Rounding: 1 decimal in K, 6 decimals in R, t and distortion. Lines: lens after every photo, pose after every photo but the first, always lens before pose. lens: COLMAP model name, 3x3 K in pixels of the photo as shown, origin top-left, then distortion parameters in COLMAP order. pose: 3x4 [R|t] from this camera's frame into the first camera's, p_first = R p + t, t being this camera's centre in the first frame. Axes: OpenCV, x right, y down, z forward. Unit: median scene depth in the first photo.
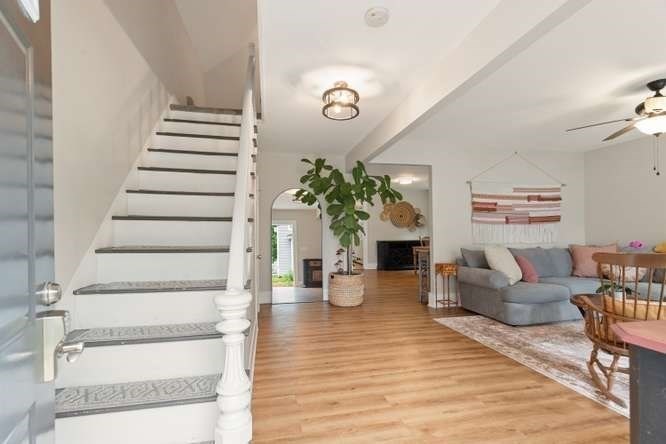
lens RADIAL K [[305.4, 0, 332.2], [0, 305.4, 233.4], [0, 0, 1]] dist [0.000299, -0.000094]
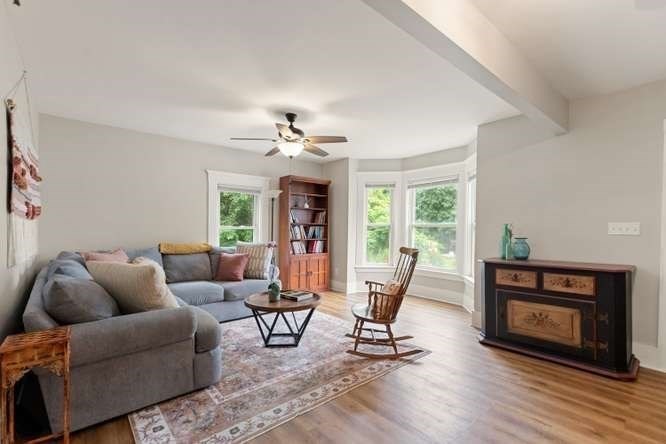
lens RADIAL K [[298.4, 0, 331.9], [0, 298.4, 227.6], [0, 0, 1]] dist [0.001302, 0.000221]
pose [[-0.463207, 0.011690, 0.886173, -0.064981], [0.007064, 0.999930, -0.009498, -0.011973], [-0.886222, 0.001861, -0.463257, 0.904426]]
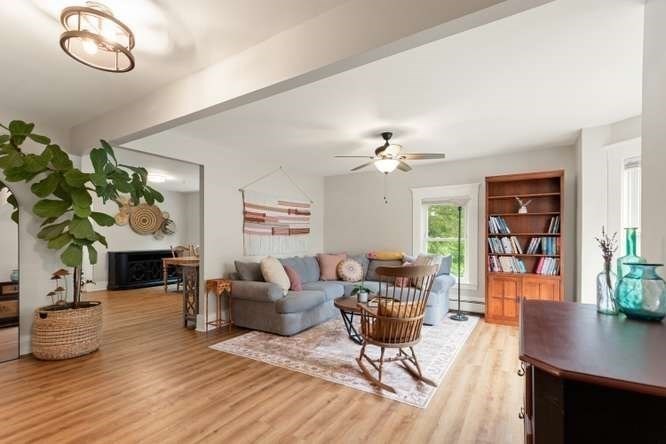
lens RADIAL K [[313.9, 0, 332.4], [0, 313.9, 236.3], [0, 0, 1]] dist [0.001781, -0.000097]
pose [[0.695302, 0.014147, 0.718579, -0.055628], [-0.007460, 0.999894, -0.012467, -0.016676], [-0.718679, 0.003308, 0.695334, 0.134962]]
